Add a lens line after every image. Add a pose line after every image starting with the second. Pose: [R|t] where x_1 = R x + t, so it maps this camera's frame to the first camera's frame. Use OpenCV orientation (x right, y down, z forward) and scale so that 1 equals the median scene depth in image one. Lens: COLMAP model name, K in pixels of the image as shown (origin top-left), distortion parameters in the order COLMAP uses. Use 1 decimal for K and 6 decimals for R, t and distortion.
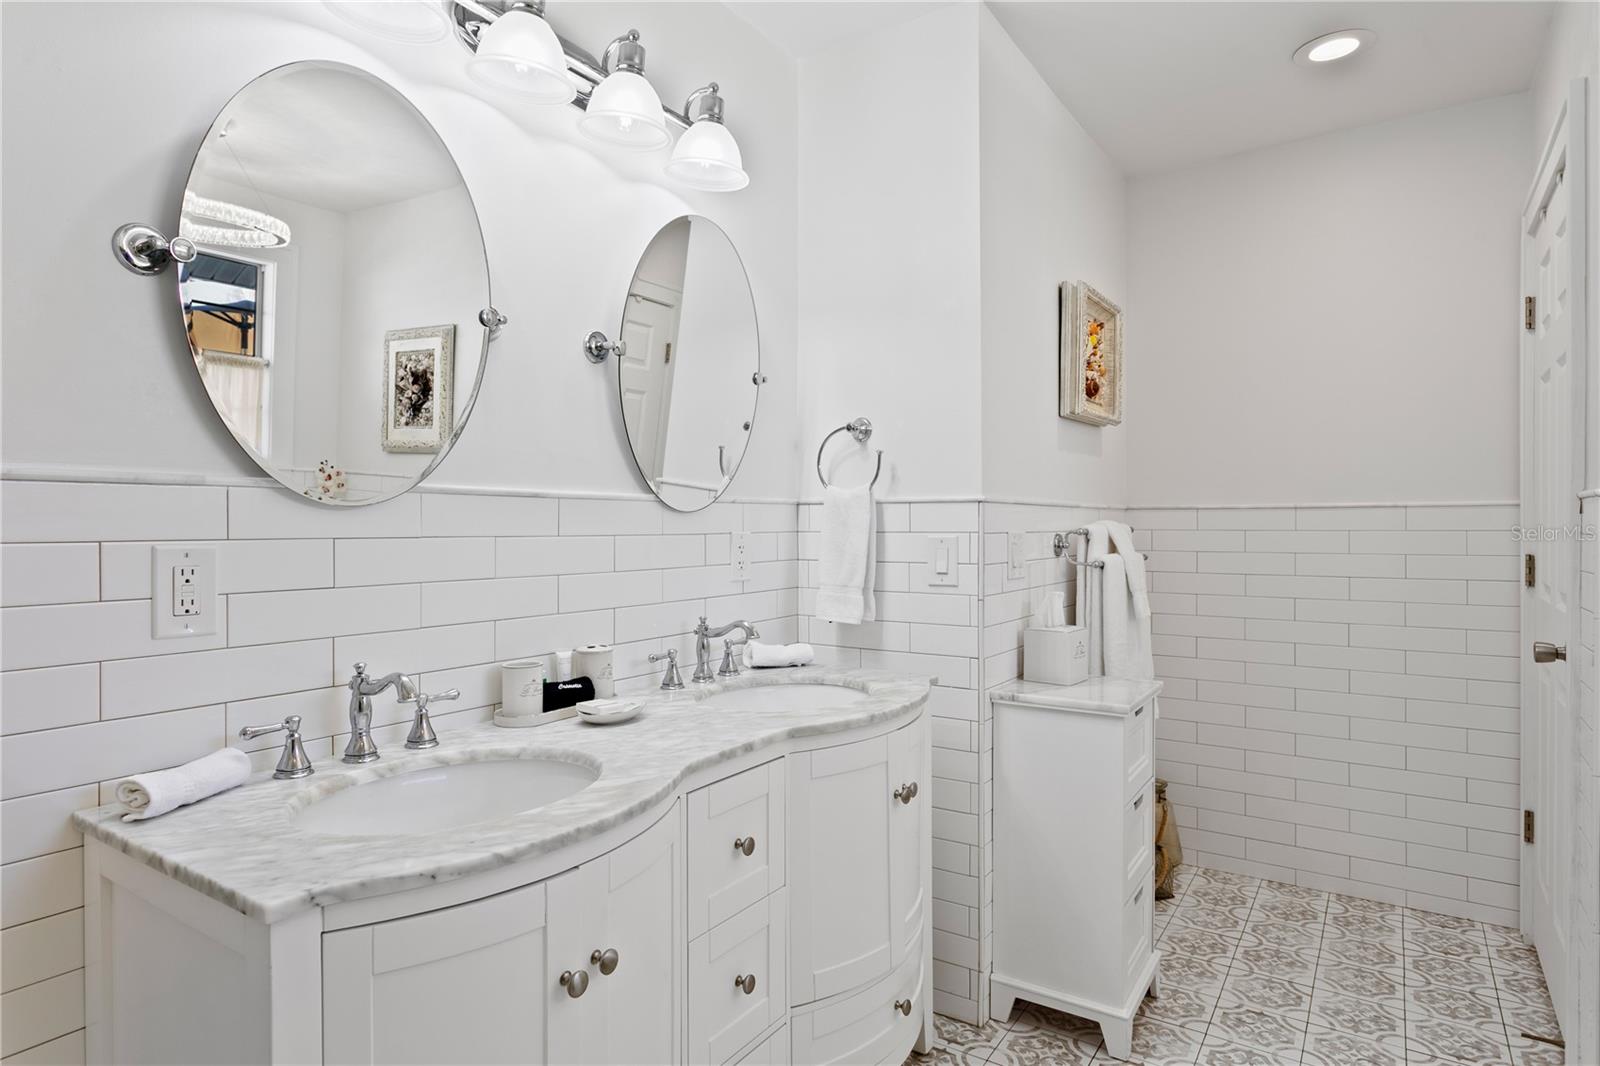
lens RADIAL K [[919.1, 0, 795.1], [0, 919.1, 529.0], [0, 0, 1]] dist [-0.012418, 0.000239]
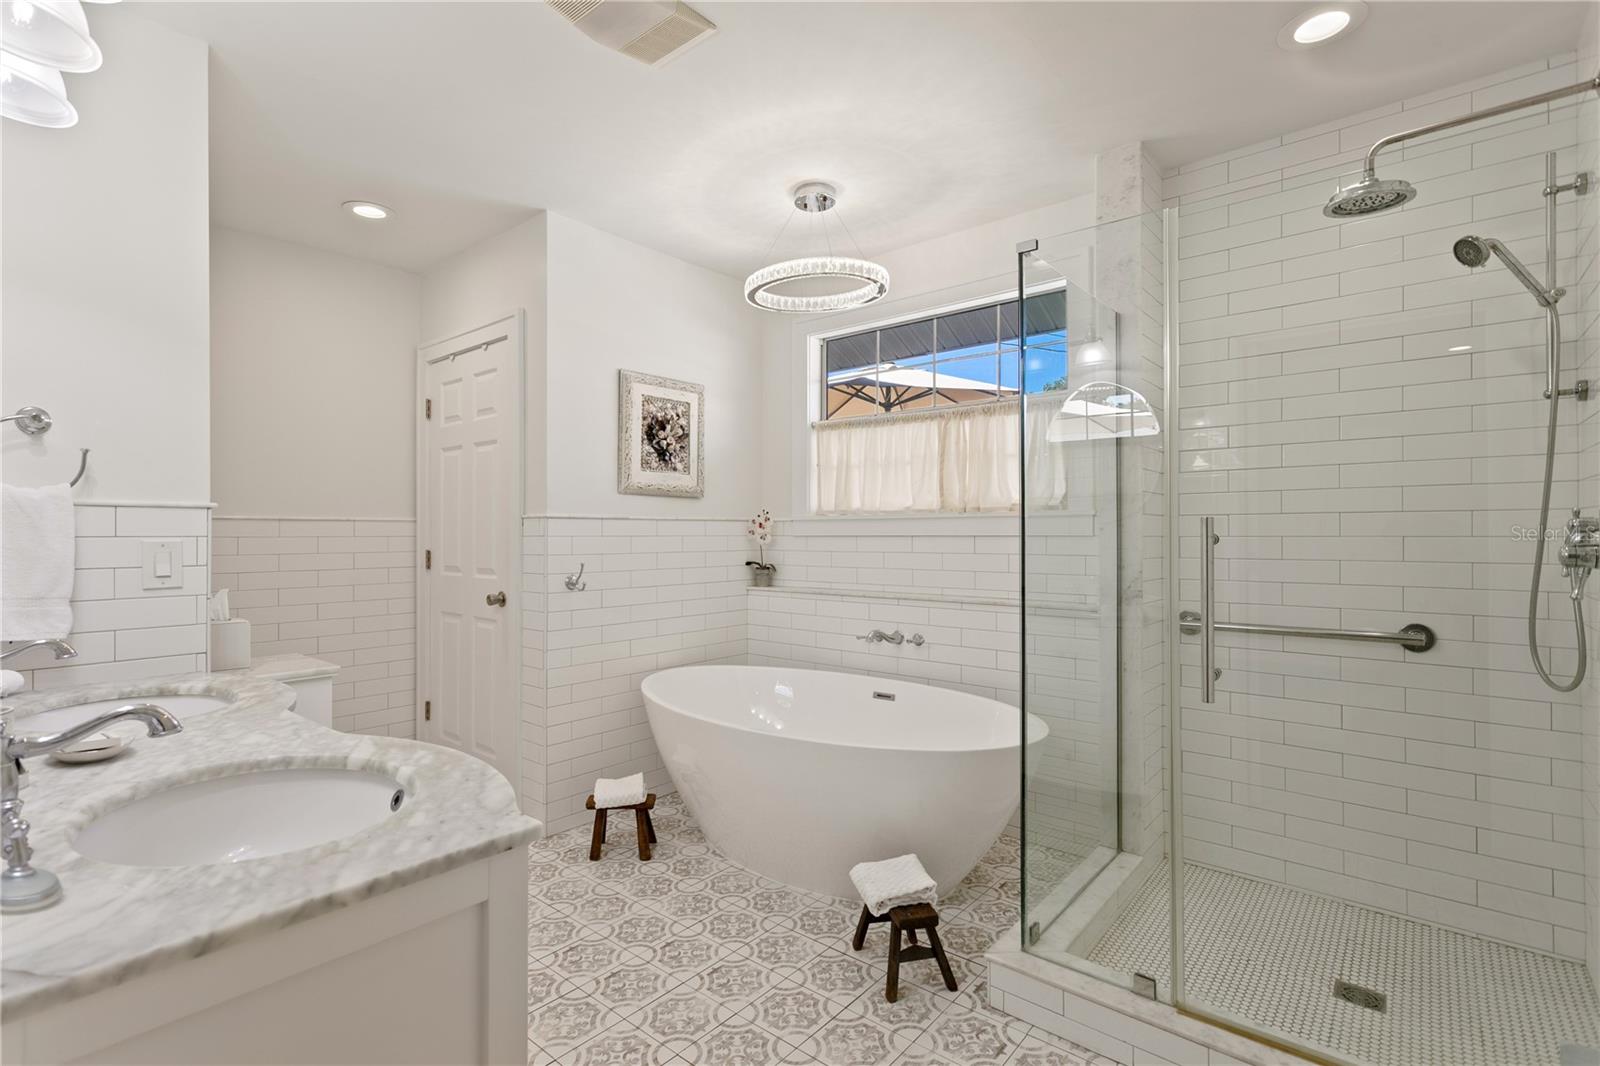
lens RADIAL K [[761.6, 0, 795.4], [0, 761.6, 532.5], [0, 0, 1]] dist [-0.000157, -0.000089]
pose [[0.085539, 0.004531, 0.996325, -1.222424], [0.009094, 0.999944, -0.005328, 0.019365], [-0.996293, 0.009516, 0.085493, 0.434993]]
